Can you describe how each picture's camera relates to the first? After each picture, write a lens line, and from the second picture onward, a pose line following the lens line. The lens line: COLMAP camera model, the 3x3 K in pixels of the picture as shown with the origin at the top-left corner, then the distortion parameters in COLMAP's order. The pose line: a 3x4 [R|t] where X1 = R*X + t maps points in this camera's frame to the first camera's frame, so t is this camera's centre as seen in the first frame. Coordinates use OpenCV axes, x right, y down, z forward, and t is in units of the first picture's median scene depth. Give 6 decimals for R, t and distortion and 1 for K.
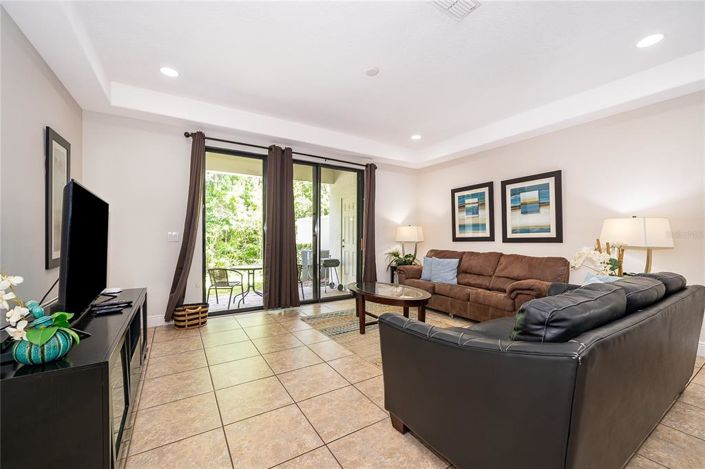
lens RADIAL K [[284.4, 0, 354.1], [0, 284.4, 239.5], [0, 0, 1]] dist [-0.010538, -0.000569]
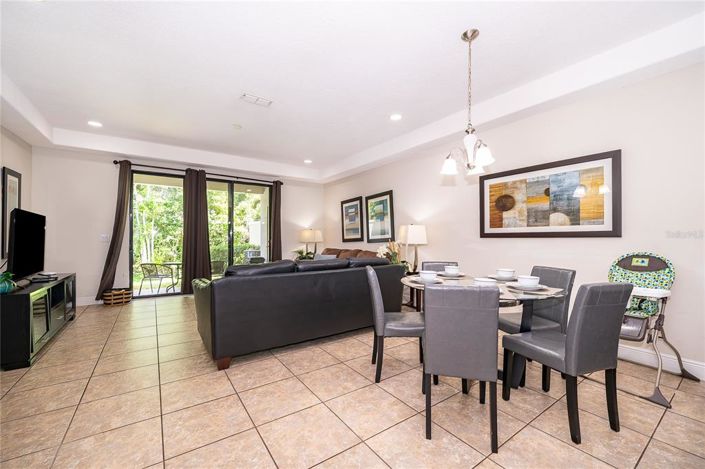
lens RADIAL K [[284.4, 0, 353.1], [0, 284.4, 237.5], [0, 0, 1]] dist [-0.010538, -0.000569]
pose [[0.998221, 0.000227, 0.059621, 0.381899], [0.000816, 0.999847, -0.017476, 0.011320], [-0.059616, 0.017494, 0.998068, -0.335619]]
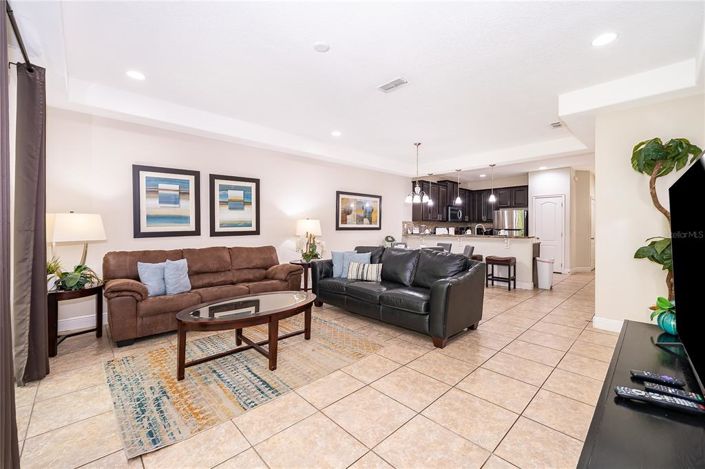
lens RADIAL K [[284.4, 0, 352.1], [0, 284.4, 226.9], [0, 0, 1]] dist [-0.010538, -0.000569]
pose [[-0.193648, 0.001531, 0.981070, -0.540333], [0.009558, 0.999954, 0.000327, -0.018725], [-0.981025, 0.009441, -0.193653, 0.715658]]
